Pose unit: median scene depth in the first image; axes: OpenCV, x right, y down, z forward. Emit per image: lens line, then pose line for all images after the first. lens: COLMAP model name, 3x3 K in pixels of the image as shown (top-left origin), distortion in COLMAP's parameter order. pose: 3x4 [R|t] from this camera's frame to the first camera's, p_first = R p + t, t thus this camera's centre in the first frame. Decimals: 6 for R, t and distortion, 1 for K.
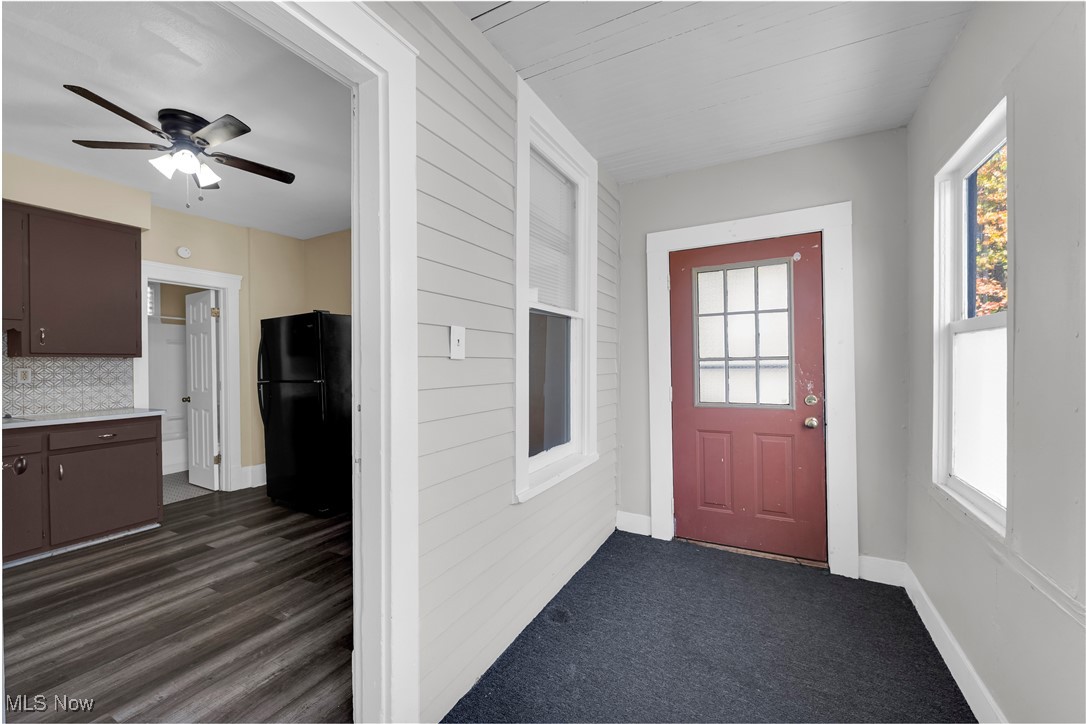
lens RADIAL K [[424.1, 0, 539.7], [0, 424.1, 361.6], [0, 0, 1]] dist [-0.001938, 0.000030]
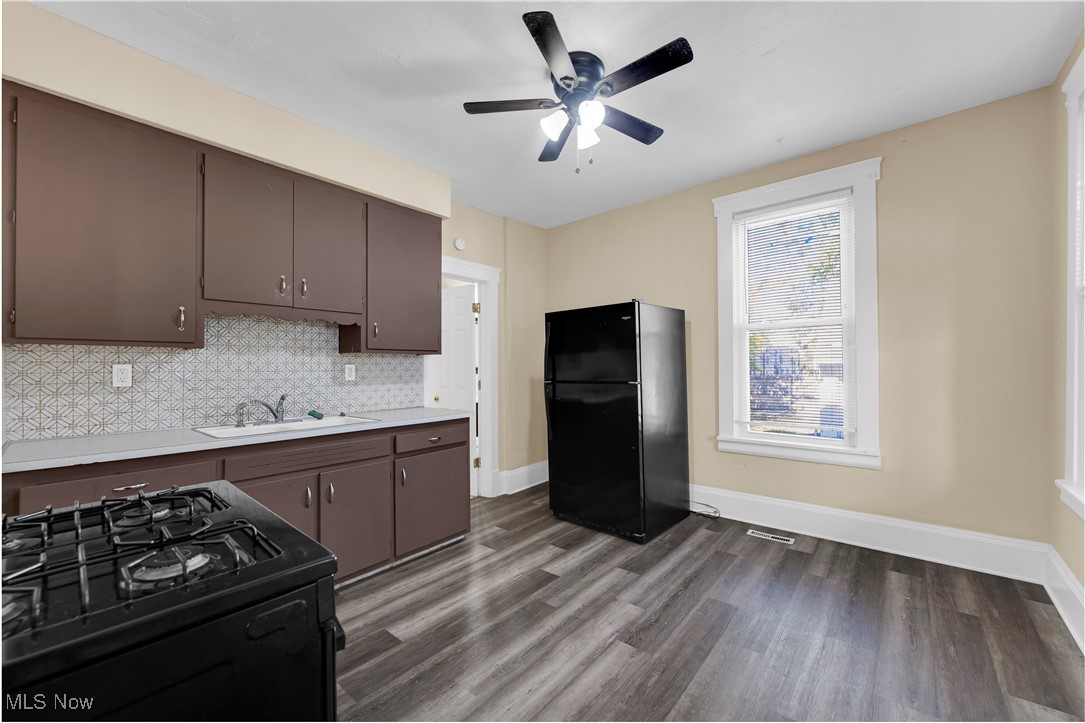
lens RADIAL K [[423.7, 0, 544.6], [0, 423.7, 360.7], [0, 0, 1]] dist [-0.001938, 0.000030]
pose [[0.978606, 0.006523, -0.205641, -0.568212], [-0.007167, 0.999971, -0.002388, 0.005391], [0.205620, 0.003811, 0.978624, 0.138737]]
